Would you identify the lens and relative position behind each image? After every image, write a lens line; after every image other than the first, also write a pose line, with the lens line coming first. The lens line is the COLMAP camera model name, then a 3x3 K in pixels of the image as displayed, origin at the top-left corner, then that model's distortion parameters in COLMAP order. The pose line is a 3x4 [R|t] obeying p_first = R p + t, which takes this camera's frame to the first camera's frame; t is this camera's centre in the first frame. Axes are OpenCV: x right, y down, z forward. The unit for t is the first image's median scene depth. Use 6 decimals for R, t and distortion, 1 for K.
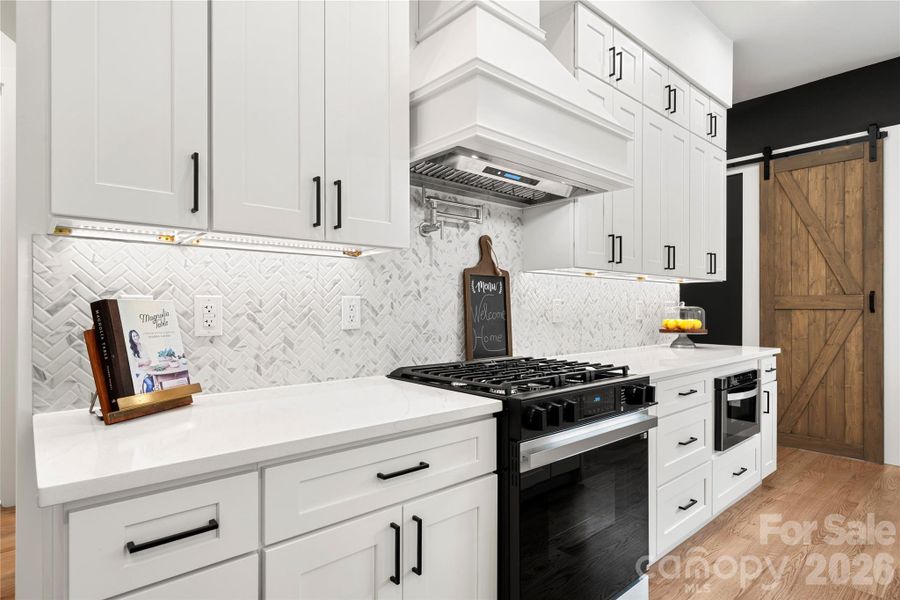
lens RADIAL K [[484.2, 0, 441.8], [0, 484.2, 308.1], [0, 0, 1]] dist [0.004425, -0.002526]
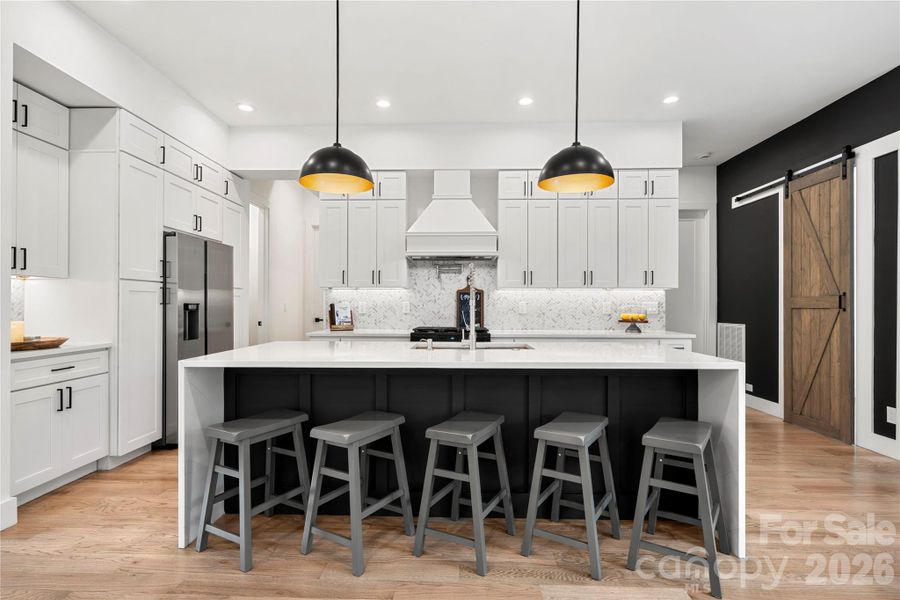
lens RADIAL K [[445.5, 0, 442.9], [0, 445.5, 304.4], [0, 0, 1]] dist [-0.002313, -0.001011]
pose [[0.723362, -0.002420, -0.690464, 1.540518], [-0.004106, 0.999961, -0.007806, 0.008946], [0.690456, 0.008481, 0.723324, -0.681449]]
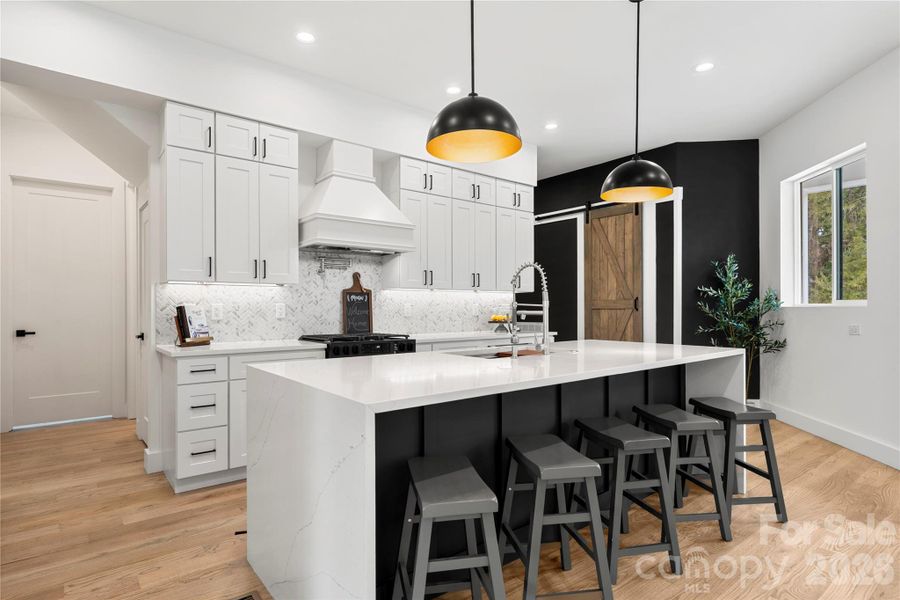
lens RADIAL K [[484.2, 0, 446.3], [0, 484.2, 307.8], [0, 0, 1]] dist [0.004425, -0.002526]
pose [[0.998865, -0.005086, -0.047353, 0.570114], [0.004787, 0.999968, -0.006432, 0.011122], [0.047384, 0.006198, 0.998857, -1.004891]]
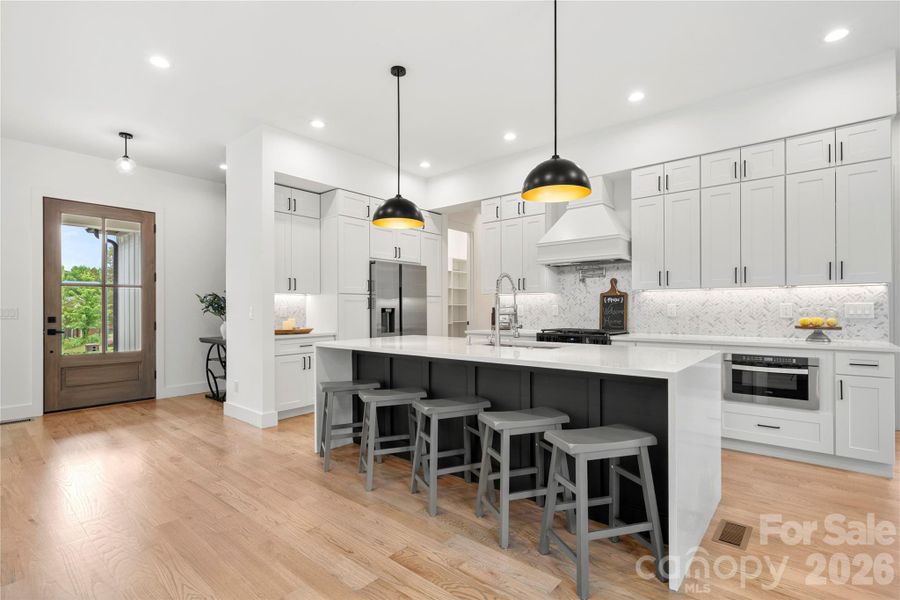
lens RADIAL K [[422.4, 0, 446.6], [0, 422.4, 306.9], [0, 0, 1]] dist [-0.001974, -0.000129]
pose [[0.138656, -0.004391, -0.990331, 2.087351], [-0.000160, 0.999990, -0.004456, 0.000026], [0.990341, 0.000777, 0.138654, -0.099070]]
